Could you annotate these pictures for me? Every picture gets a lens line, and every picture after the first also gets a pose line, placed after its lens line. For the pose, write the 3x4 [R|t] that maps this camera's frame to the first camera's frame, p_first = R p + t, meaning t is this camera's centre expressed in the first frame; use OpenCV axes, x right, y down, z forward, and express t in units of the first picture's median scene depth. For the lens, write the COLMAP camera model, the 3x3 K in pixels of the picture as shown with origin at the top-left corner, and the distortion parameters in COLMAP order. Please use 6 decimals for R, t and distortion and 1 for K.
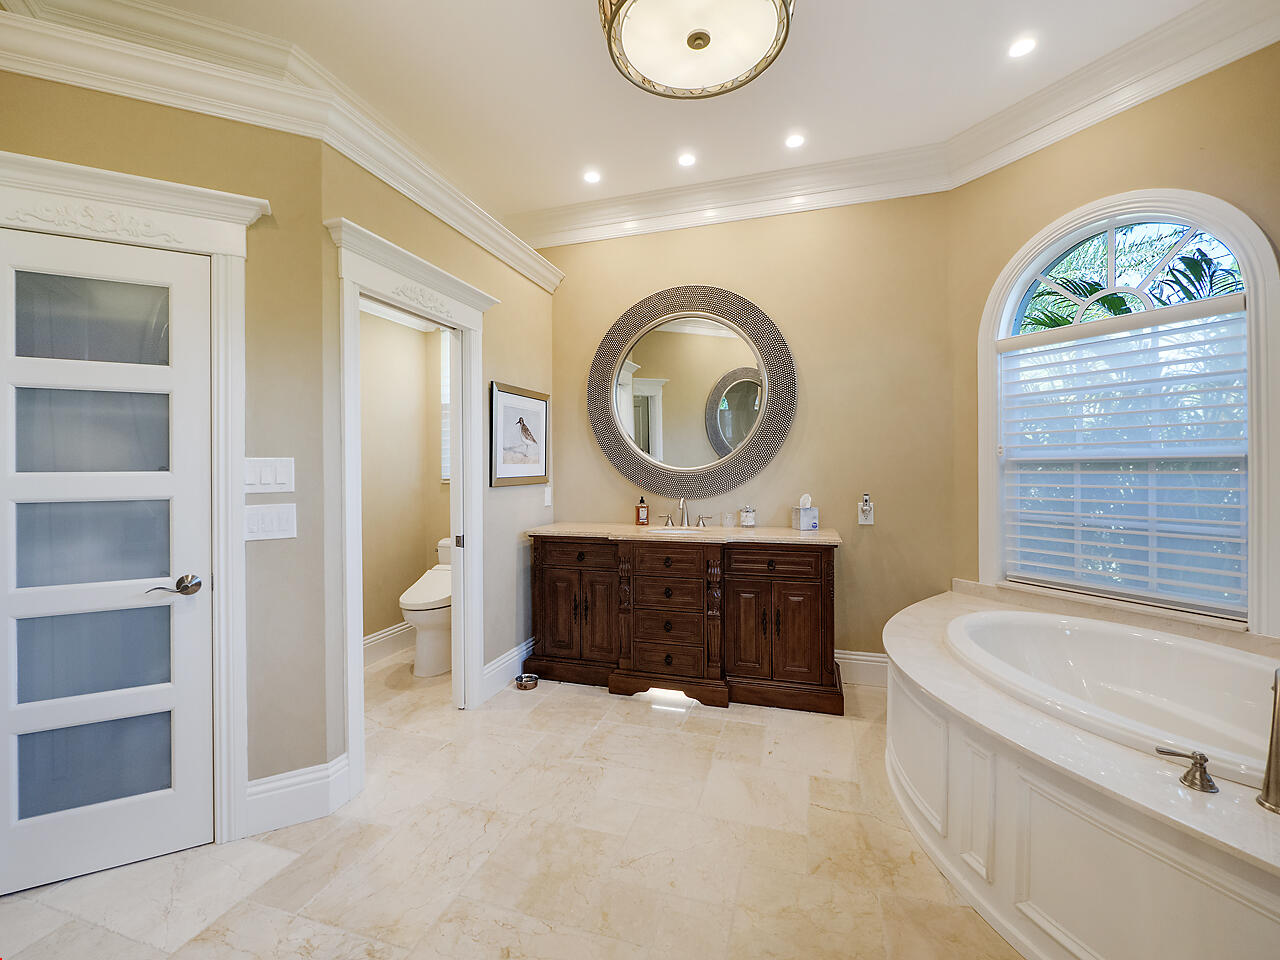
lens RADIAL K [[574.4, 0, 640.0], [0, 574.4, 480.0], [0, 0, 1]] dist [0.008145, 0.000402]
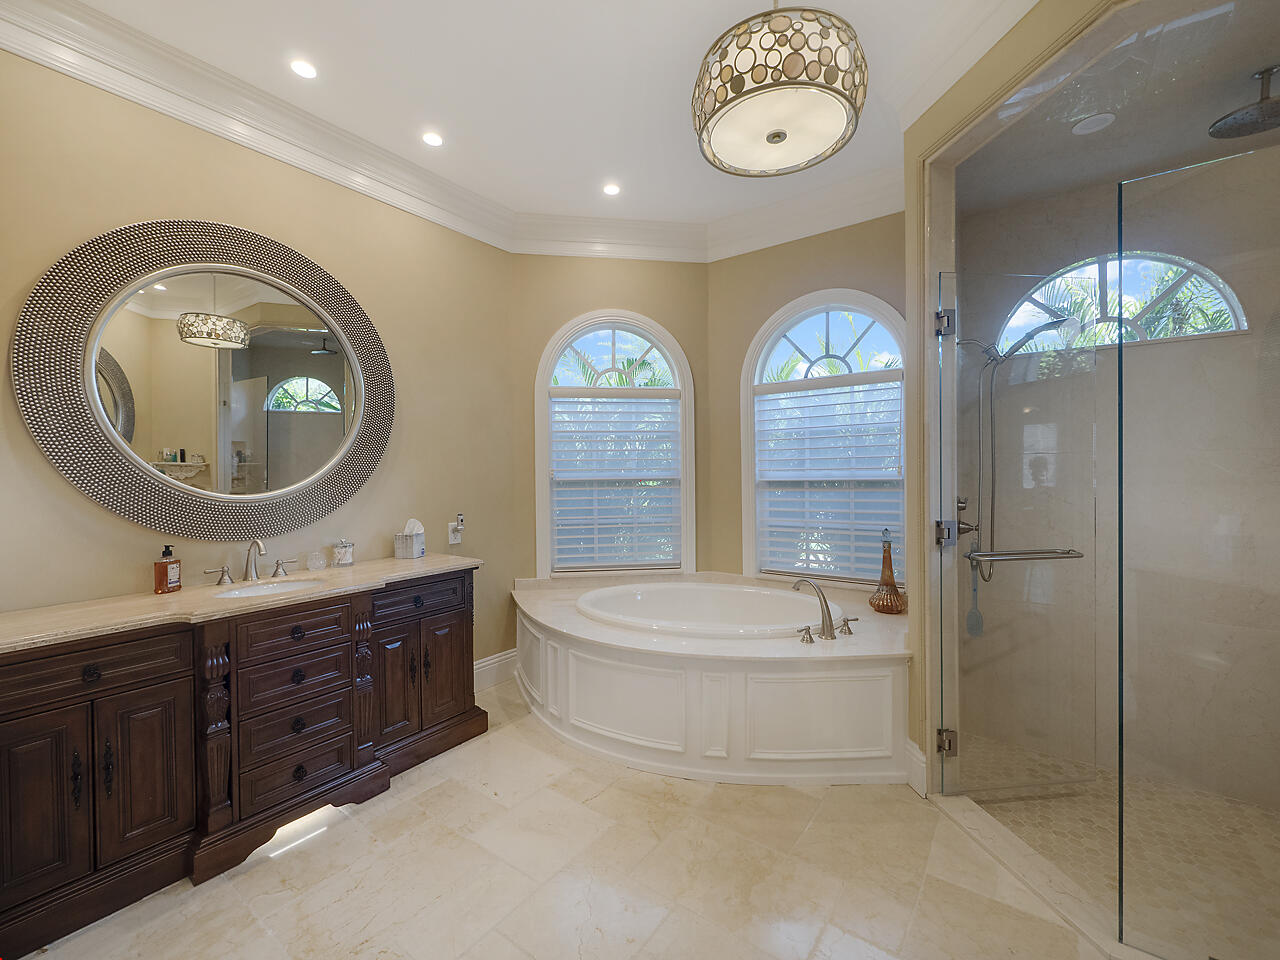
lens RADIAL K [[537.2, 0, 640.7], [0, 537.2, 484.4], [0, 0, 1]] dist [-0.002040, -0.000006]
pose [[0.314435, -0.019240, 0.949084, -0.441615], [0.030786, 0.999475, 0.010062, -0.030464], [-0.948780, 0.026054, 0.314863, 0.407551]]
